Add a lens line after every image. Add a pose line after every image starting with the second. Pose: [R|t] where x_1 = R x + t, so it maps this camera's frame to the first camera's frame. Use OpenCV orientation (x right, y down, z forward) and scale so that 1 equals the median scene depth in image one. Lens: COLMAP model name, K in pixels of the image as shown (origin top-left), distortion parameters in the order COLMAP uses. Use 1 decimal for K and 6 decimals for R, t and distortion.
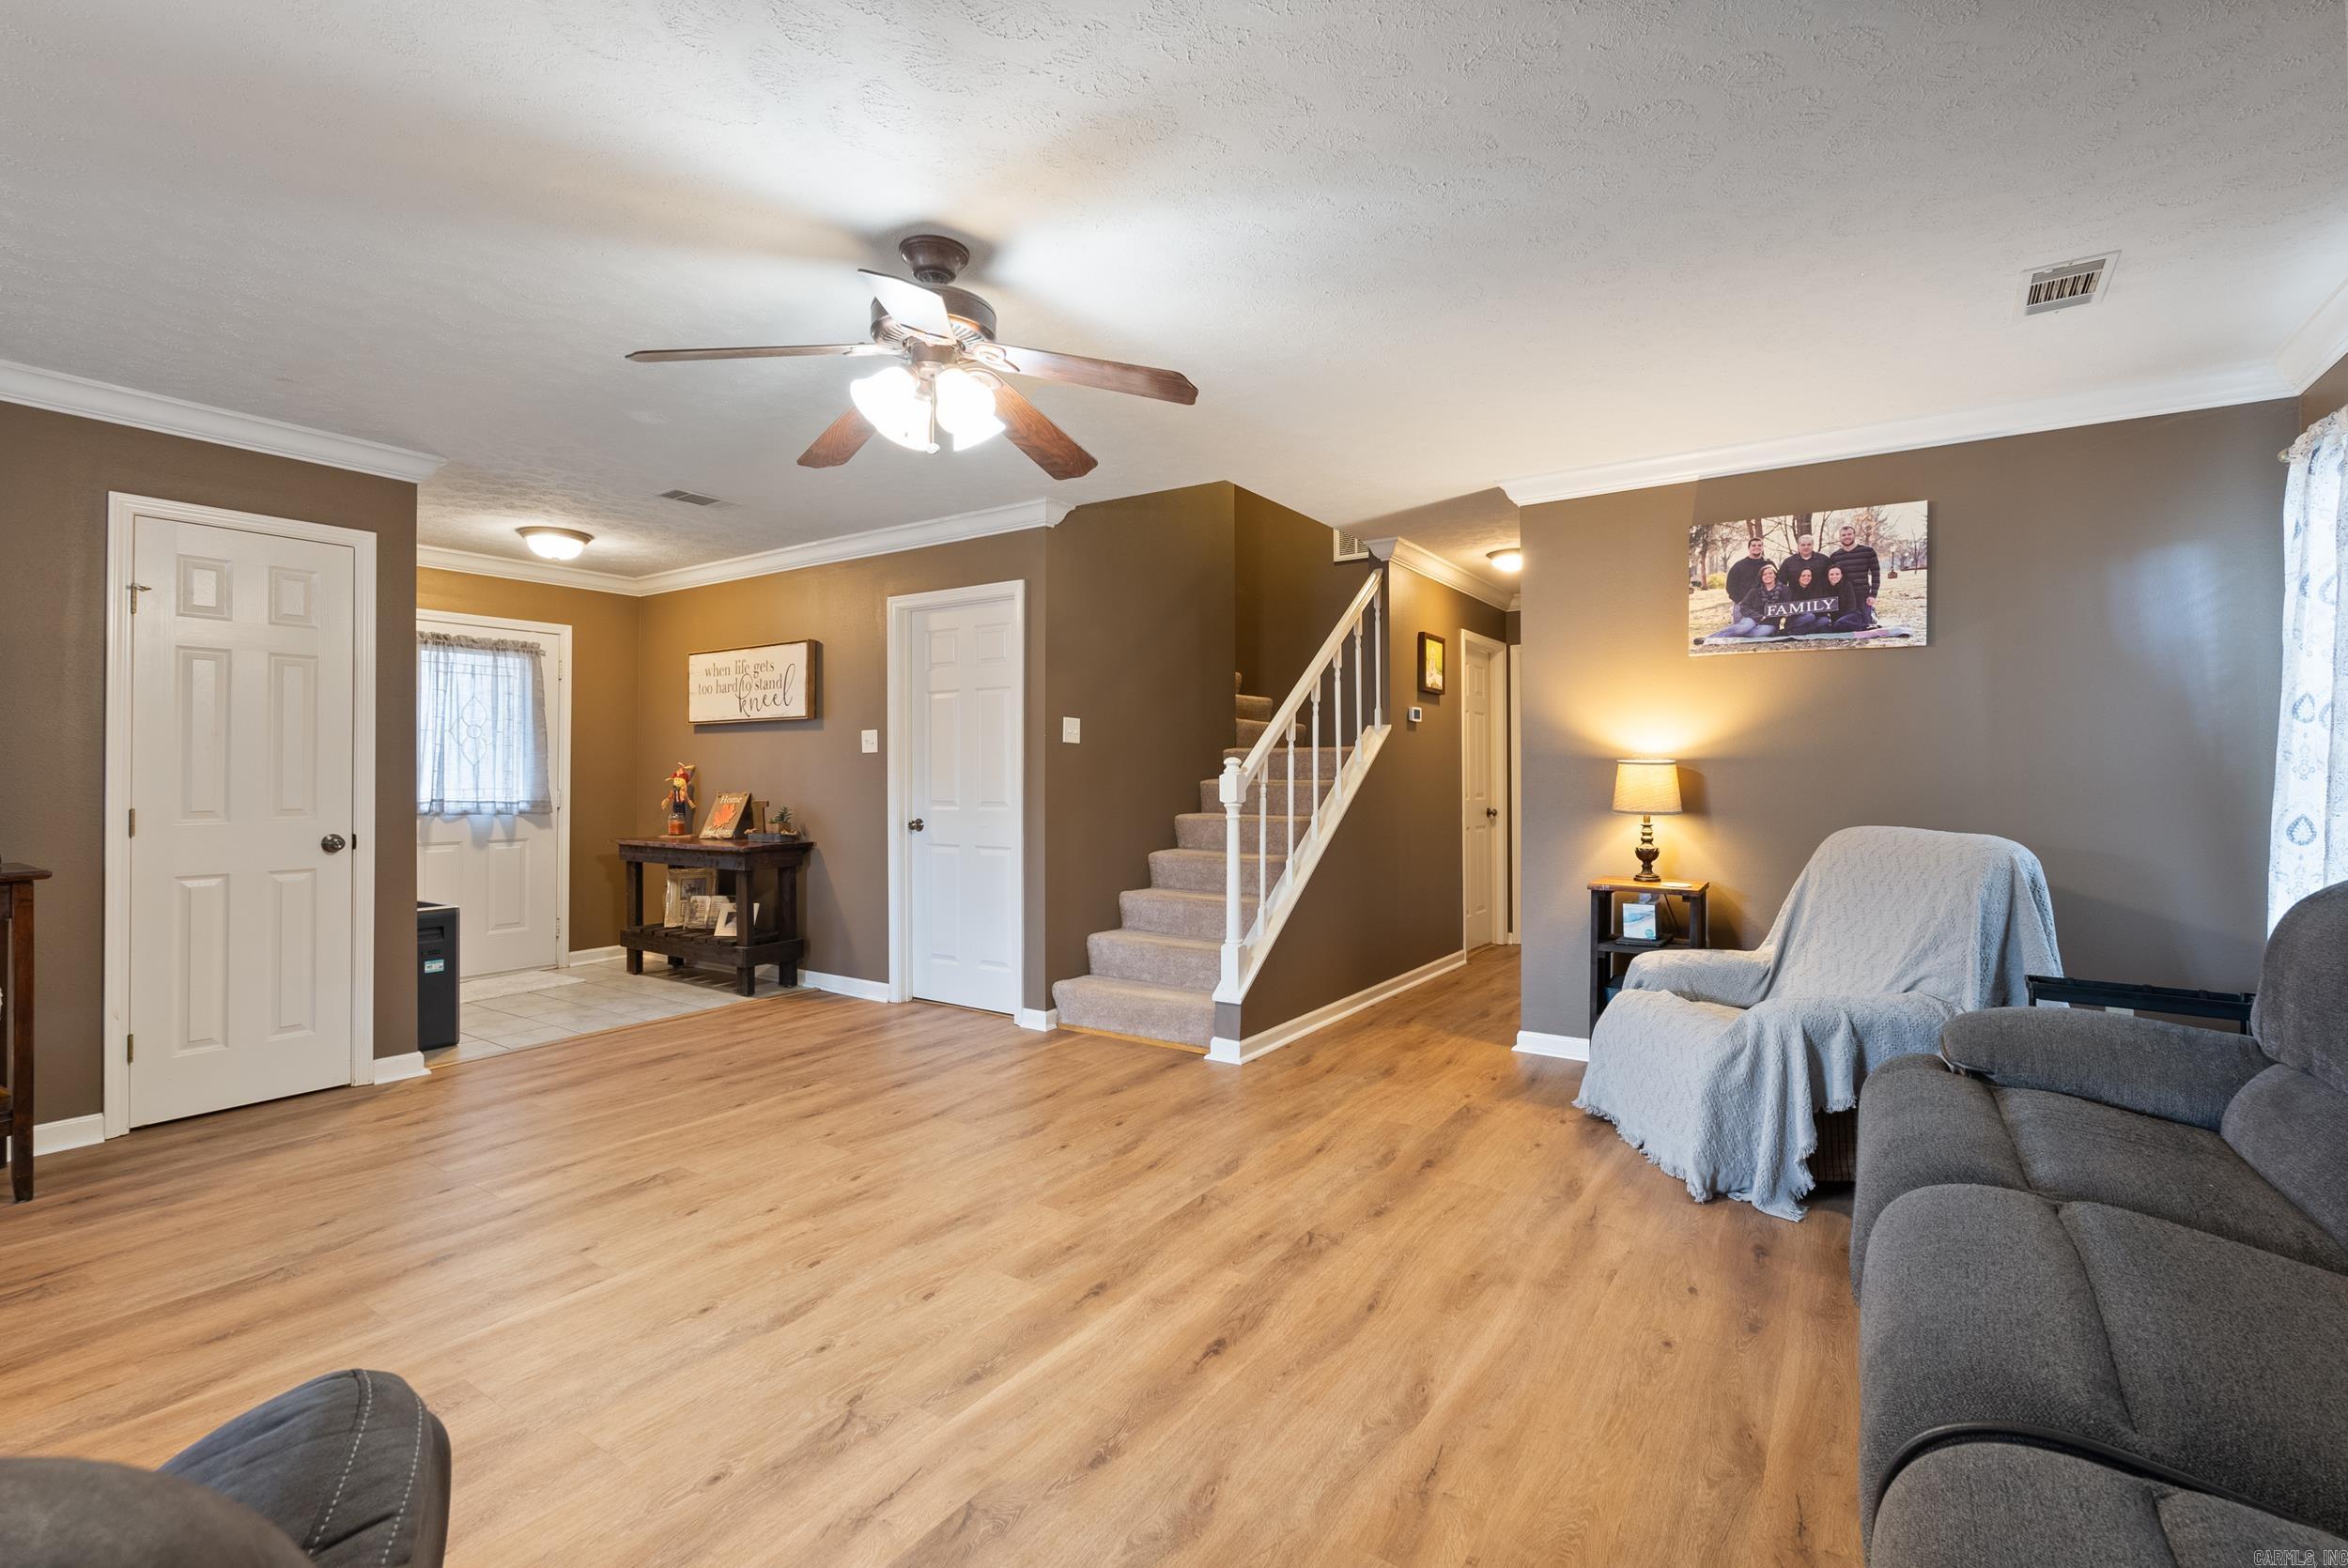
lens RADIAL K [[1037.8, 0, 1173.2], [0, 1037.8, 759.6], [0, 0, 1]] dist [-0.004569, -0.000165]
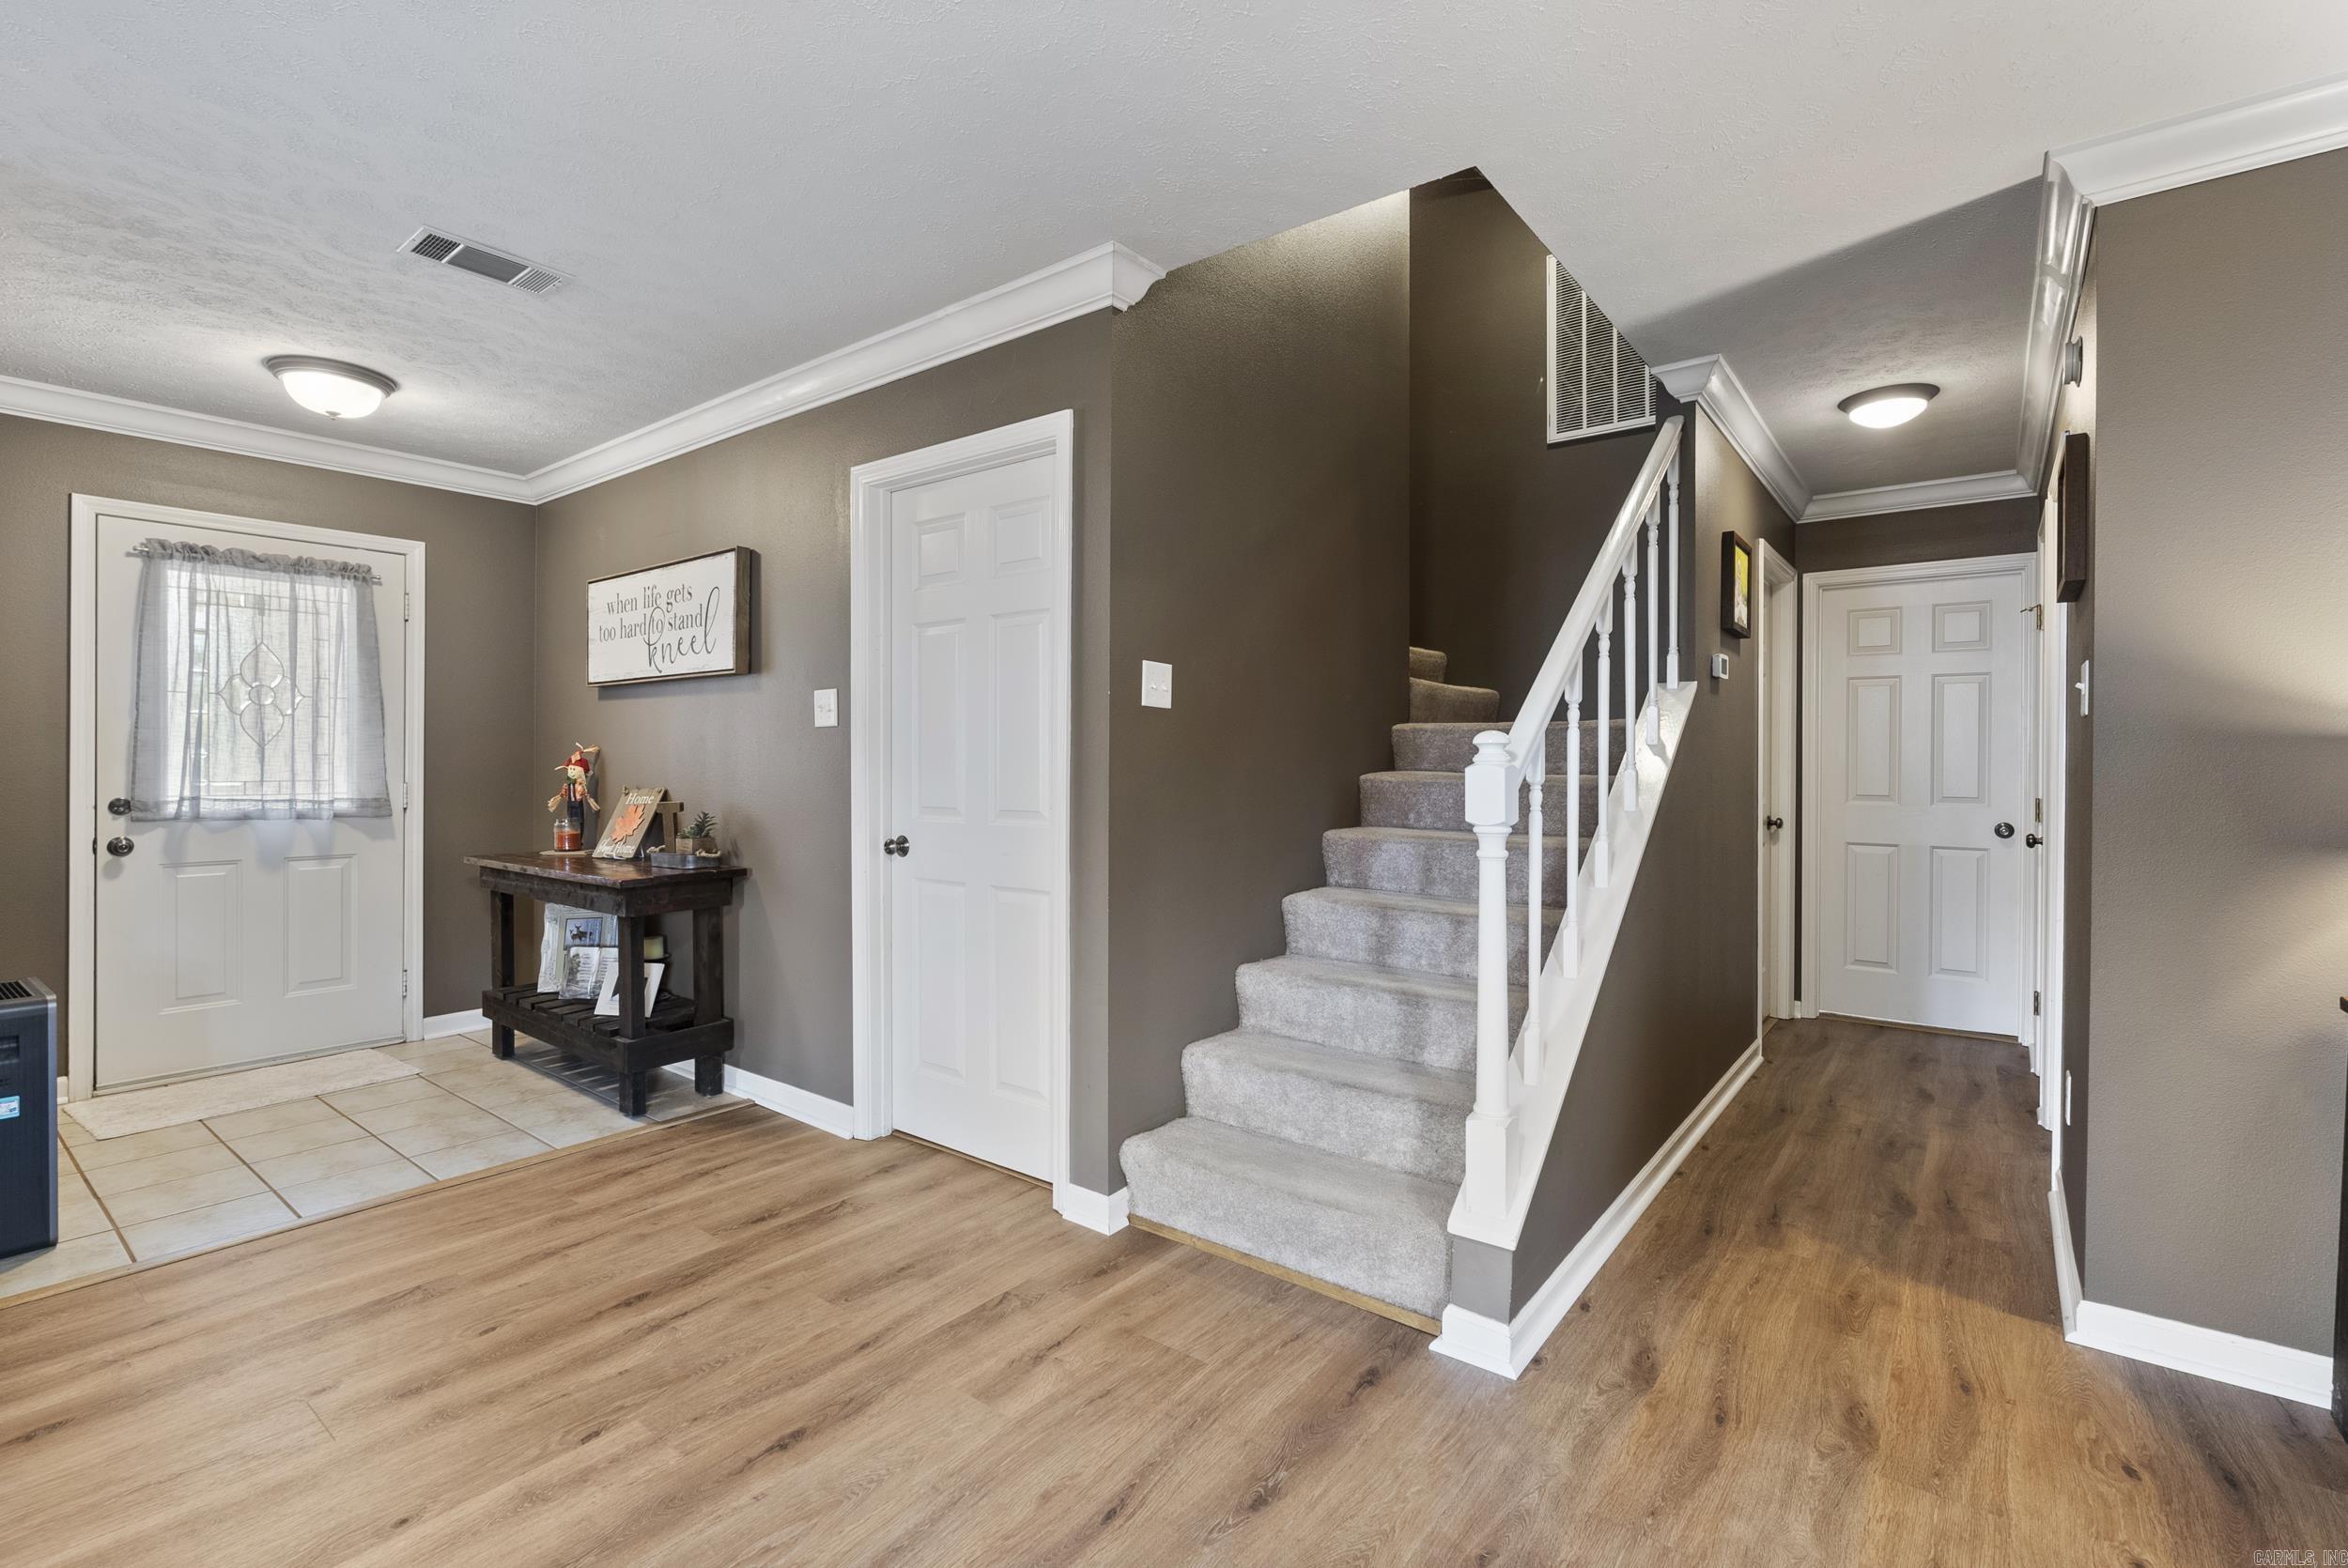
lens RADIAL K [[1044.3, 0, 1178.2], [0, 1044.3, 768.4], [0, 0, 1]] dist [-0.003459, -0.000240]
pose [[0.997863, 0.005560, -0.065109, -0.053713], [-0.004277, 0.999794, 0.019829, 0.005872], [0.065206, -0.019508, 0.997681, 0.476230]]
